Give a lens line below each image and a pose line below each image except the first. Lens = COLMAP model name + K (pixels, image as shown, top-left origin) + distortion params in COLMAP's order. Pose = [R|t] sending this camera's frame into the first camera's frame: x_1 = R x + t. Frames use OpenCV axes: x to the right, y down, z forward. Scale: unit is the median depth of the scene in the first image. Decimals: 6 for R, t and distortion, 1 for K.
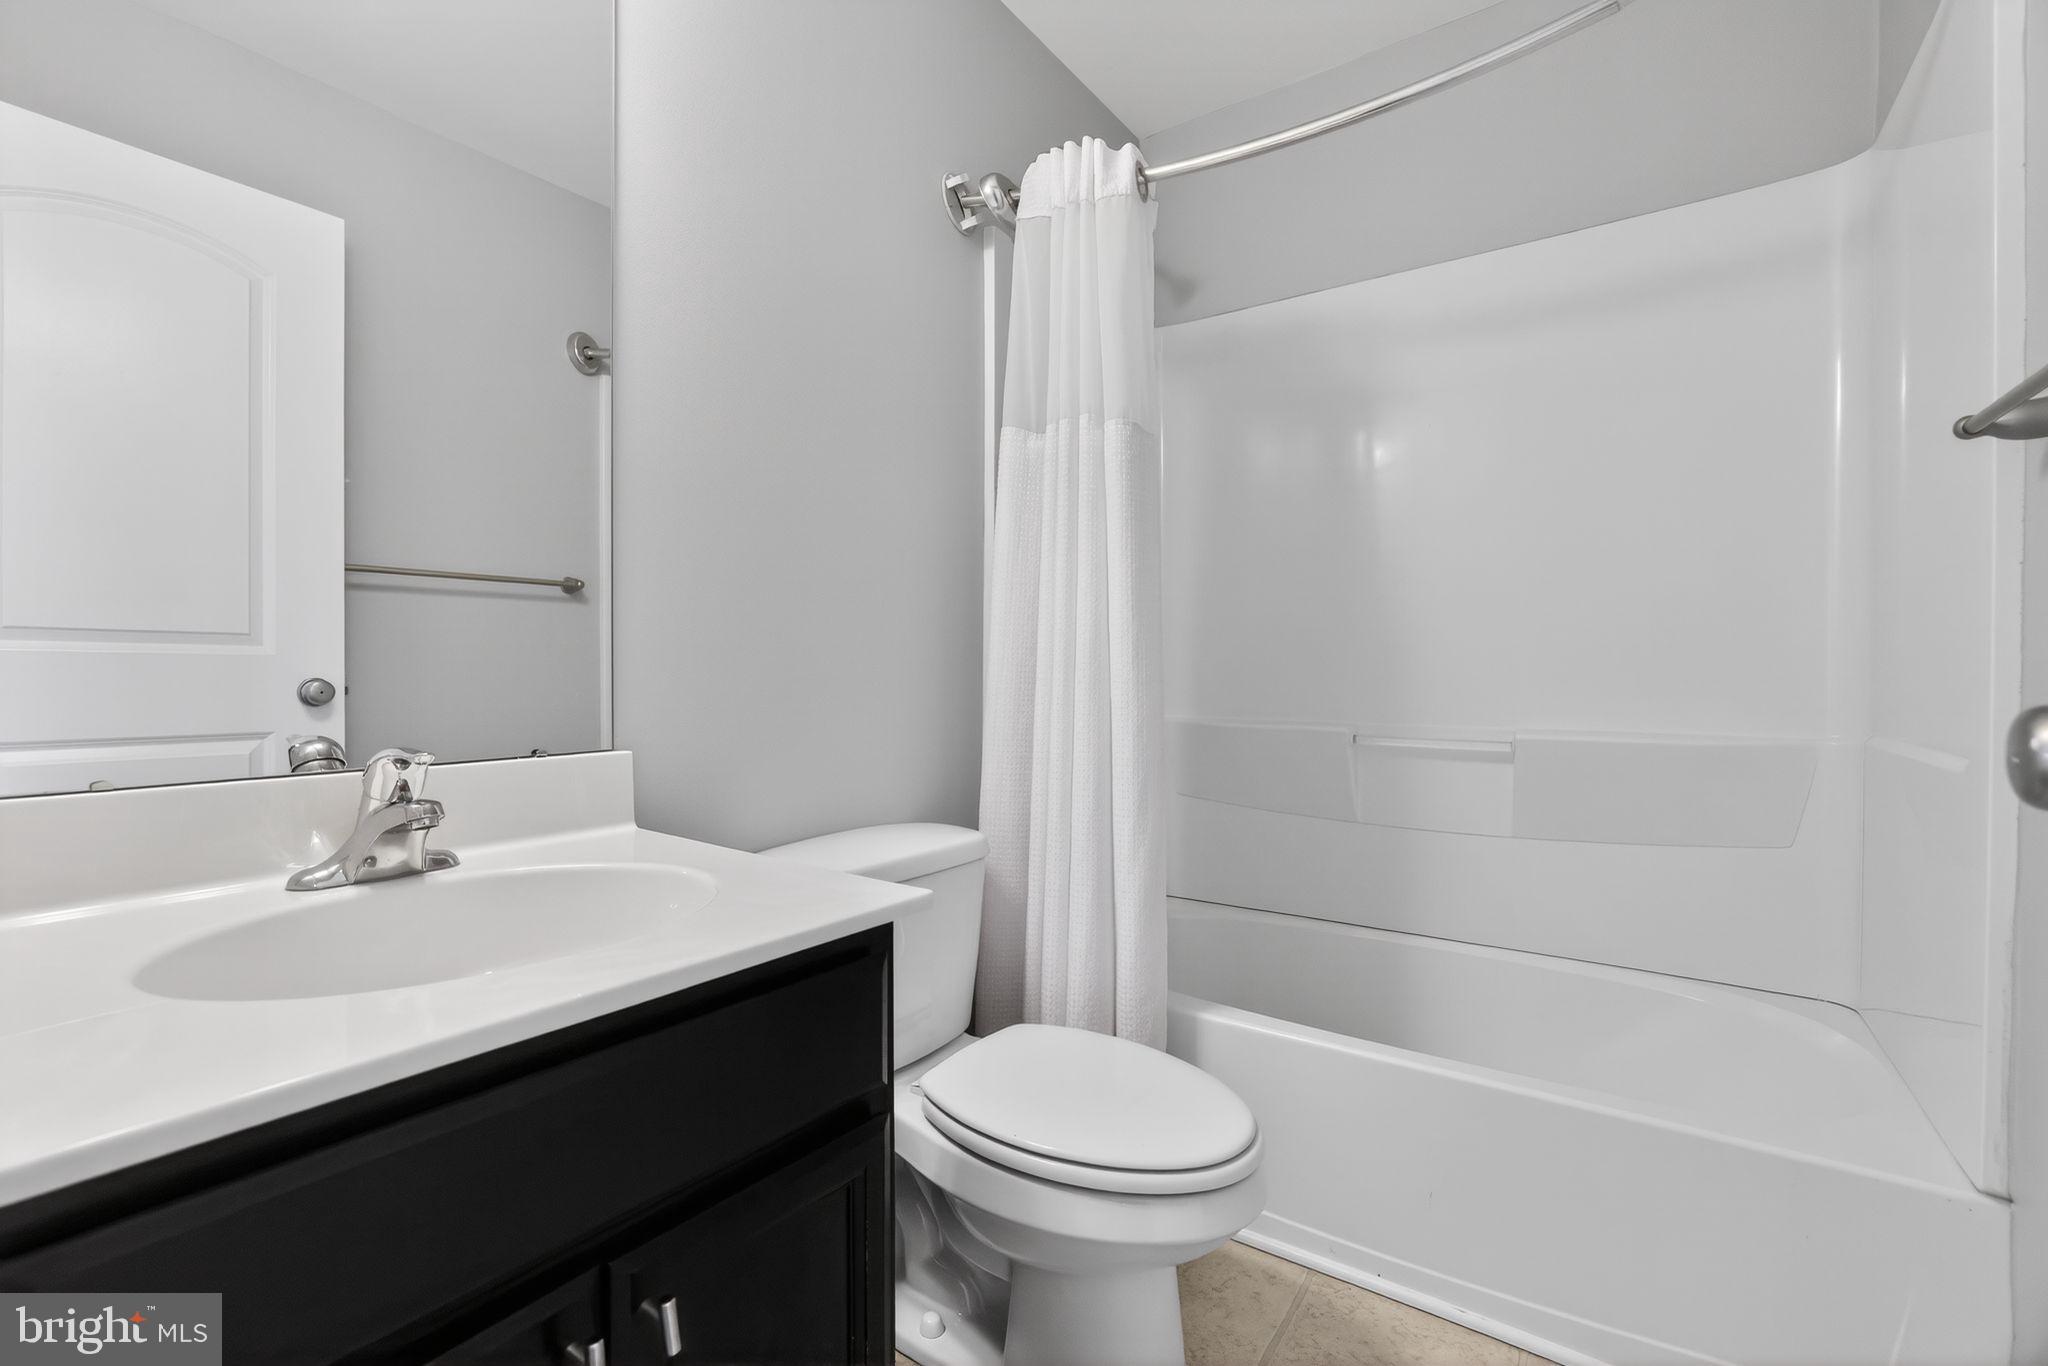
lens RADIAL K [[873.1, 0, 1017.7], [0, 873.1, 673.8], [0, 0, 1]] dist [0.002081, 0.000628]
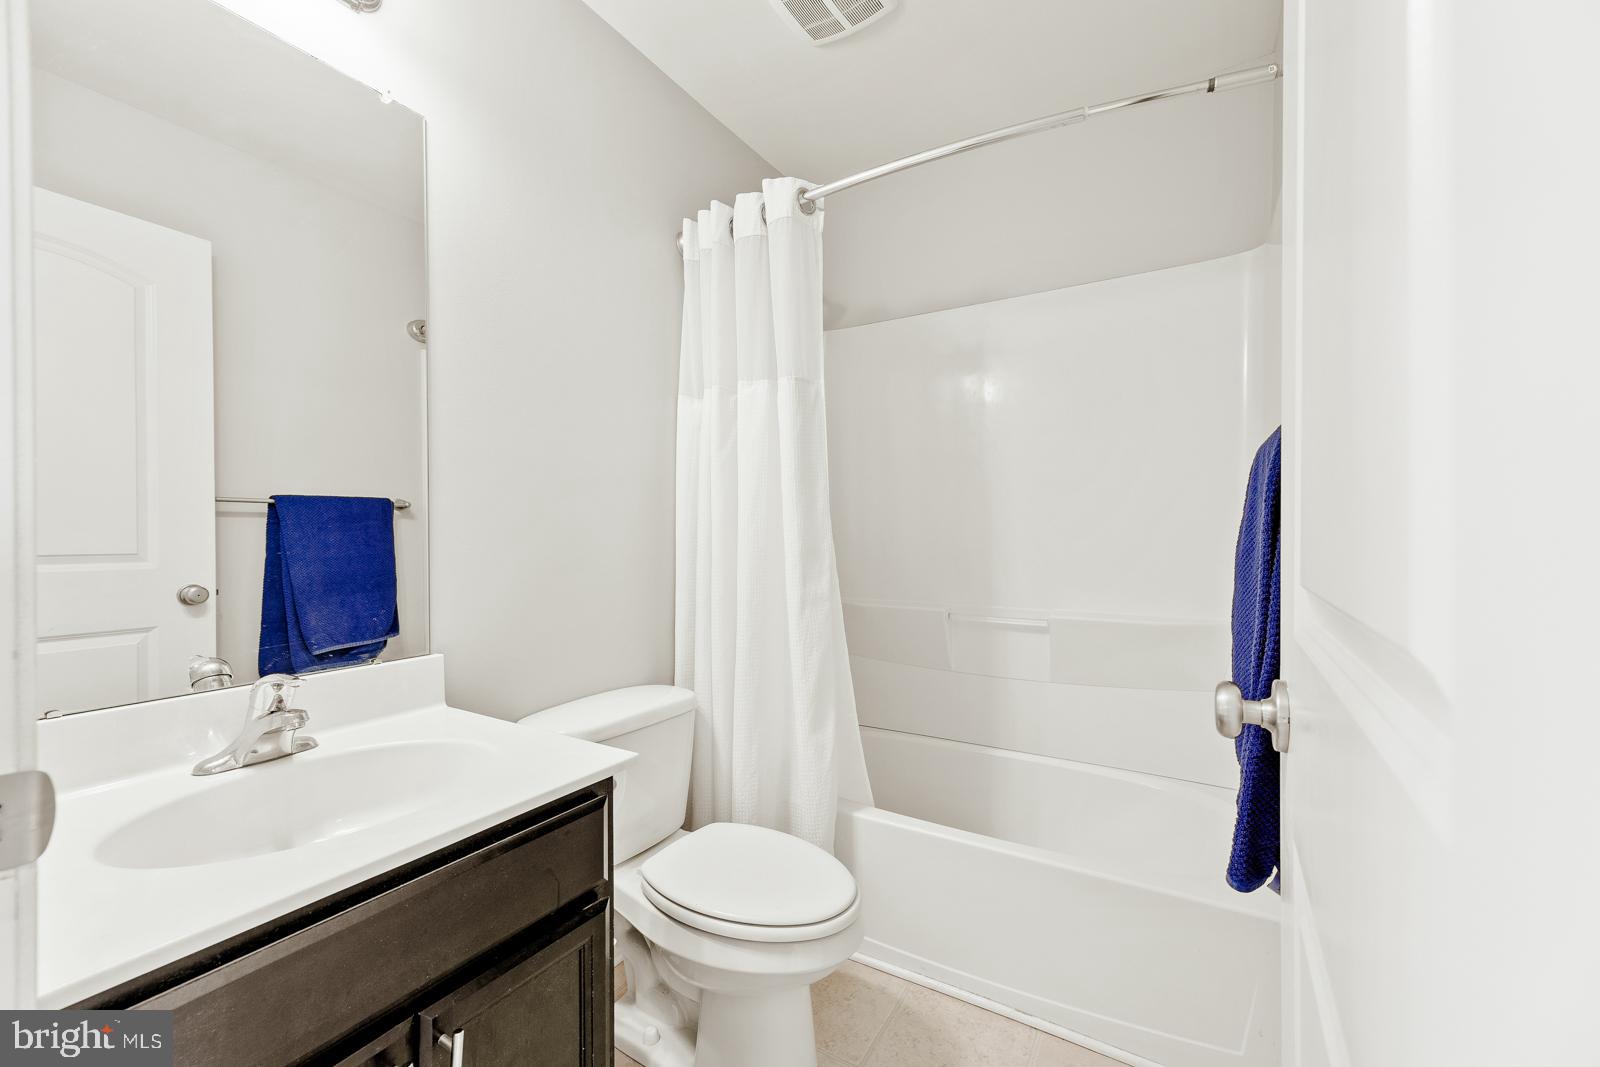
lens RADIAL K [[652.1, 0, 800.0], [0, 652.1, 533.5], [0, 0, 1]] dist [0.044271, -0.000057]
pose [[0.997349, -0.004711, 0.072609, 0.083626], [0.004785, 0.999988, -0.000855, -0.114870], [-0.072604, 0.001200, 0.997360, -0.165843]]
